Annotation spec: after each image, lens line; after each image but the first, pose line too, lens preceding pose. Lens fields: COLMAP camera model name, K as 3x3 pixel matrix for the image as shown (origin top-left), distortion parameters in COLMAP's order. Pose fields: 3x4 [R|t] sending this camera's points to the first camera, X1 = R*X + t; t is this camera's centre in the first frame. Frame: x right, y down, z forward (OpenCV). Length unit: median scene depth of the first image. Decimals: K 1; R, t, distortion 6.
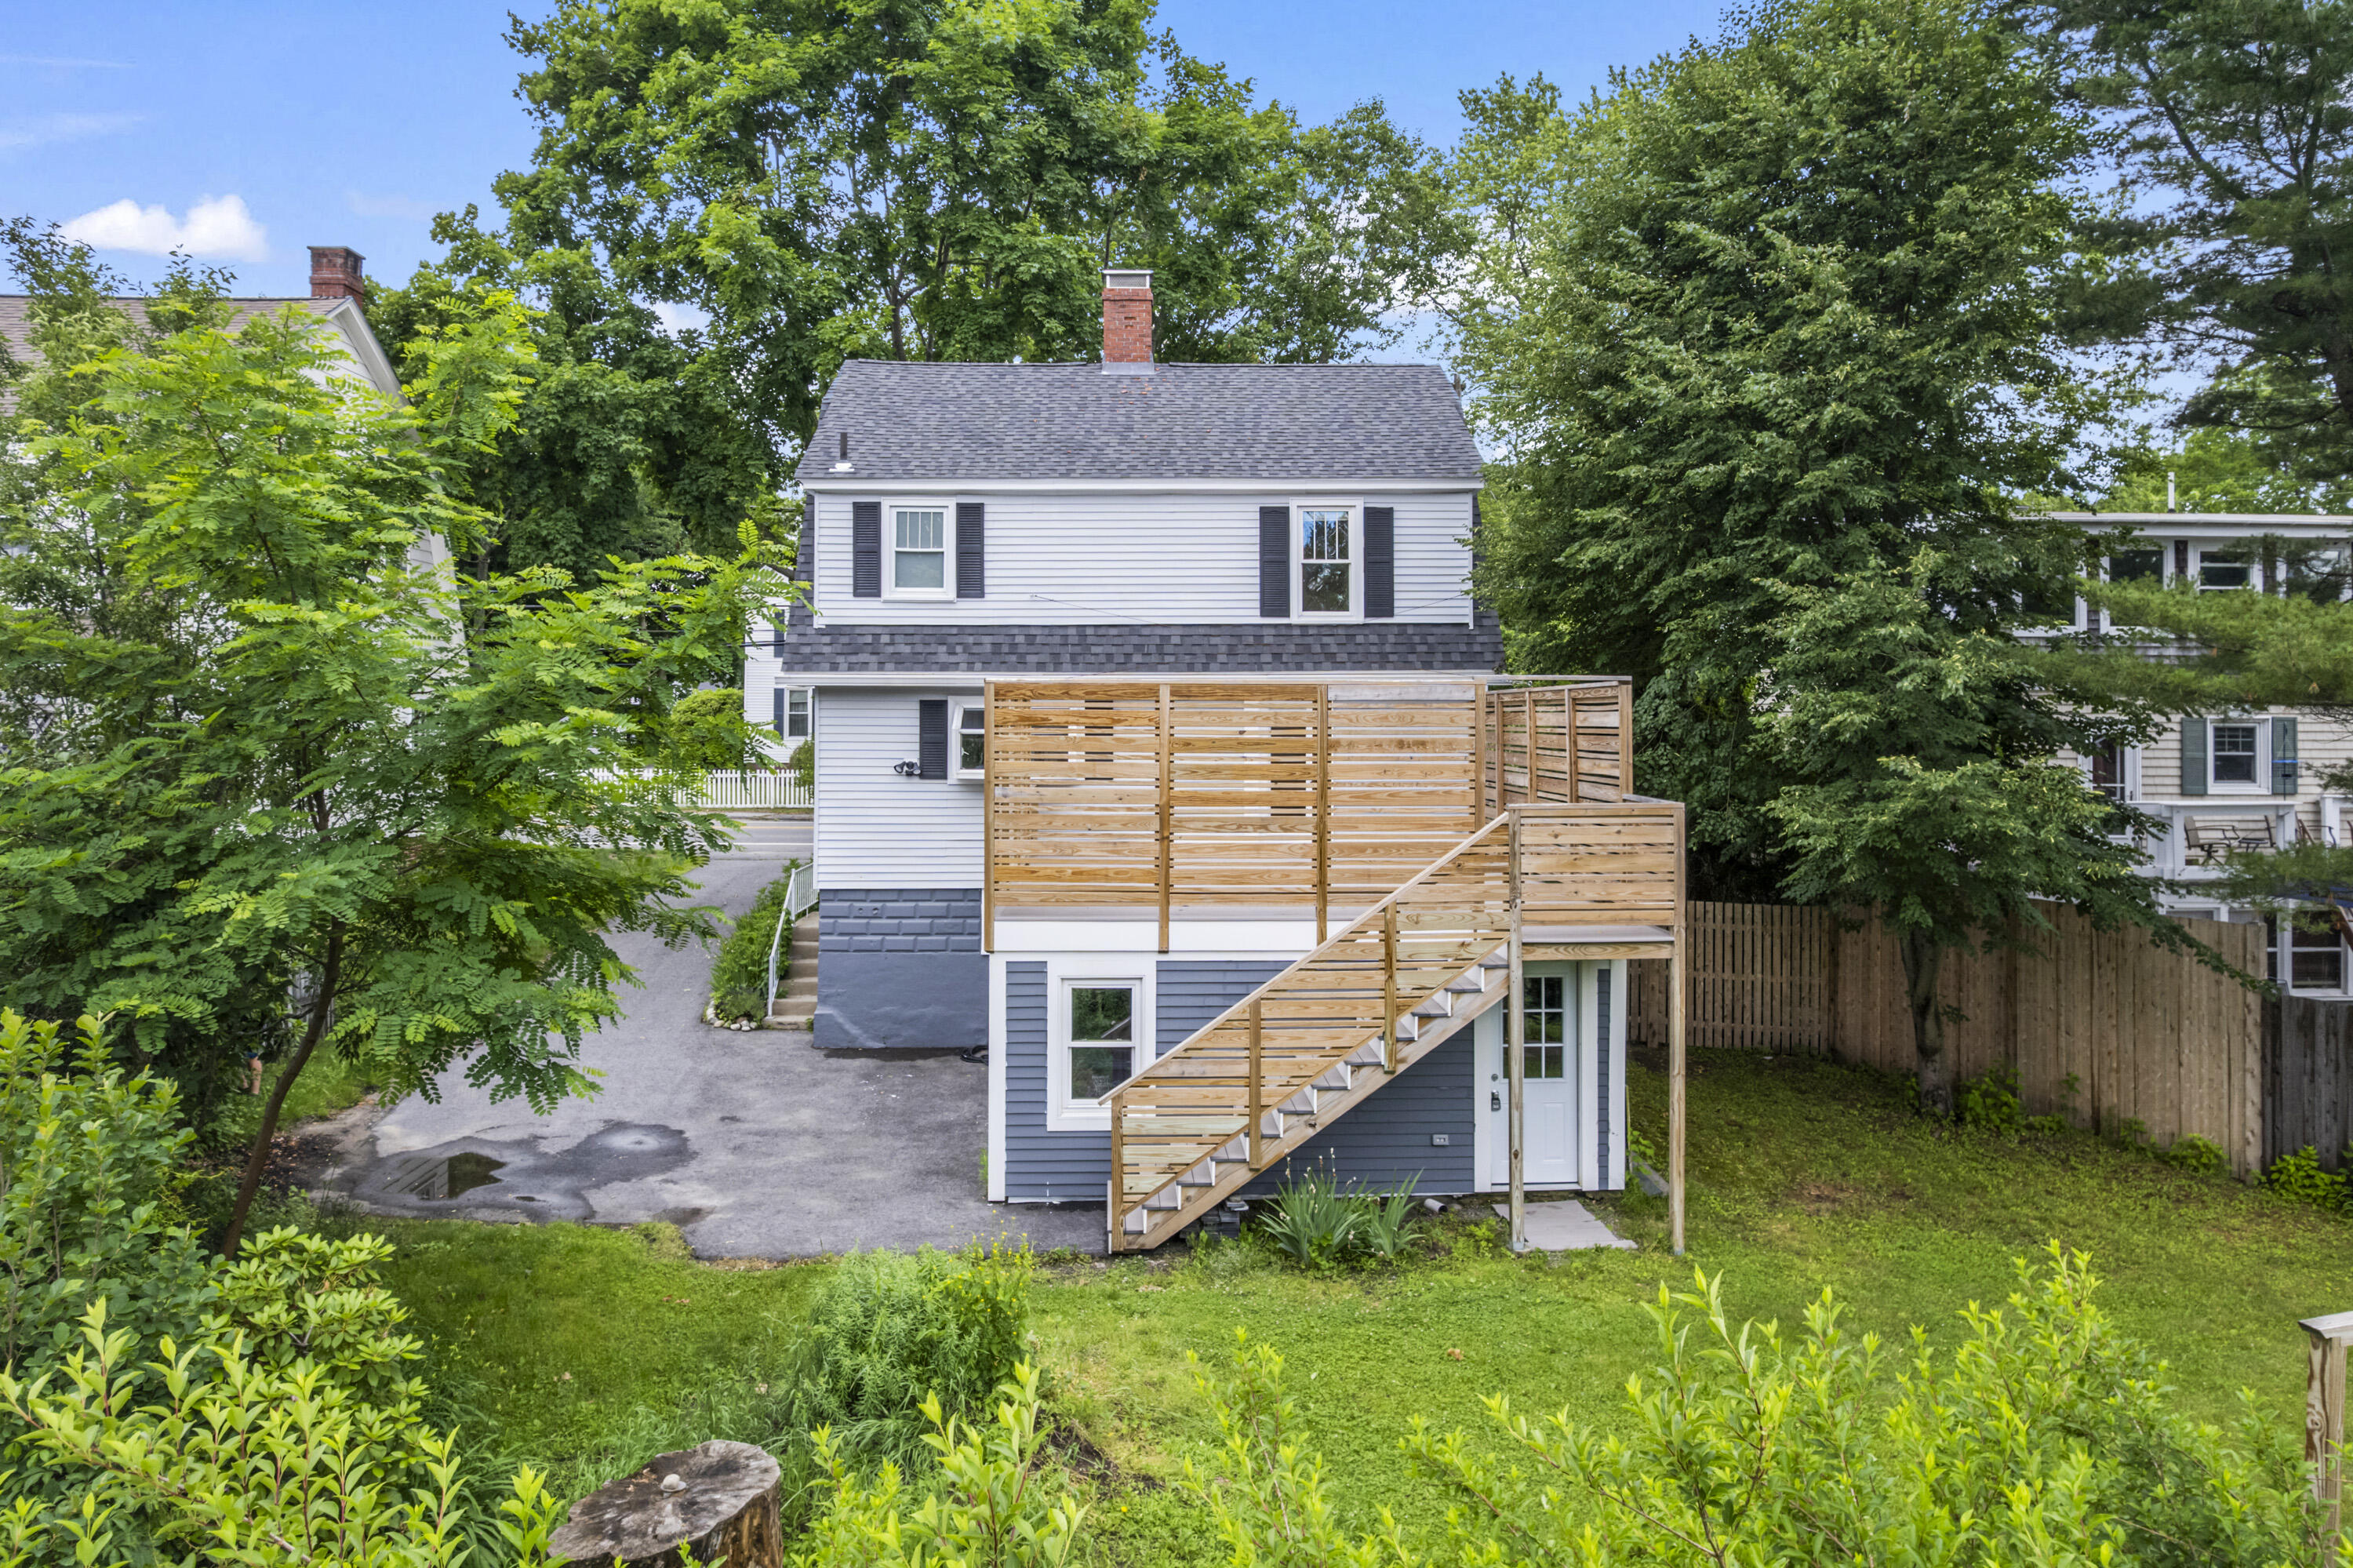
lens RADIAL K [[1603.8, 0, 1178.5], [0, 1603.8, 679.2], [0, 0, 1]] dist [-0.047370, 0.020998]
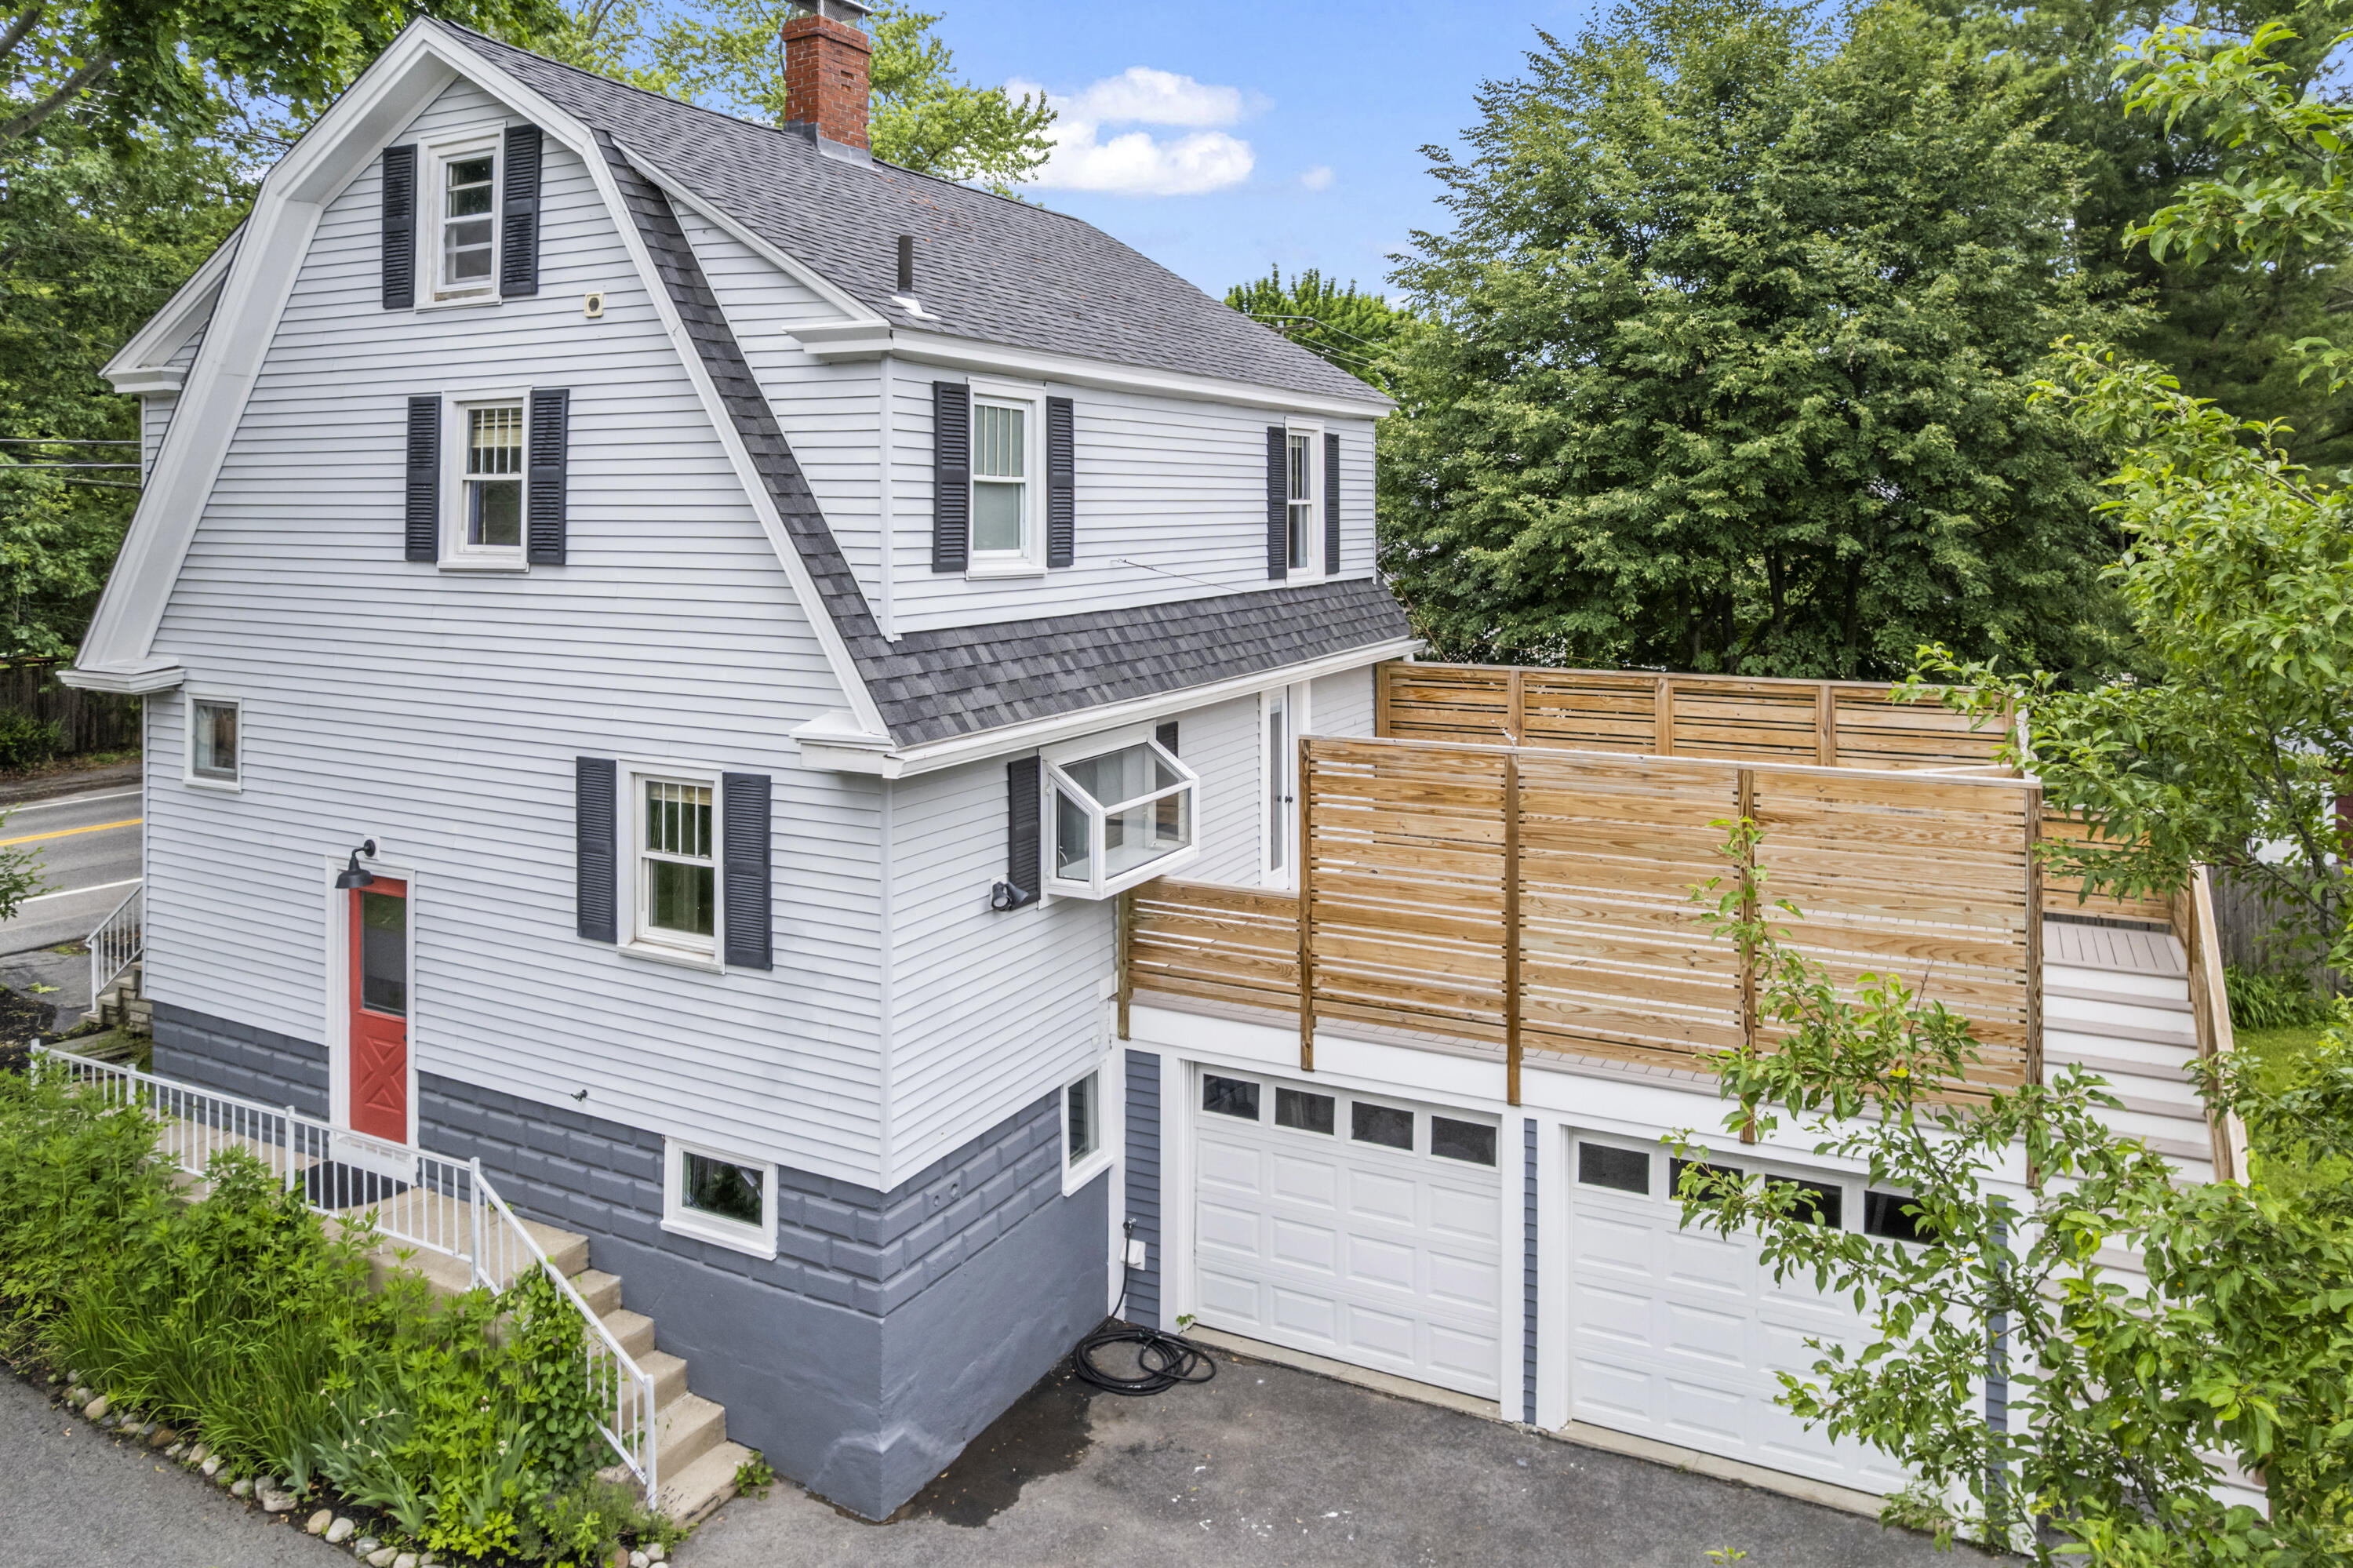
lens RADIAL K [[1603.8, 0, 1163.5], [0, 1603.8, 485.1], [0, 0, 1]] dist [-0.047370, 0.020998]
pose [[0.492836, 0.011043, 0.870052, -0.600066], [-0.012610, 0.999905, -0.005548, -0.077056], [-0.870031, -0.008237, 0.492929, 0.696033]]
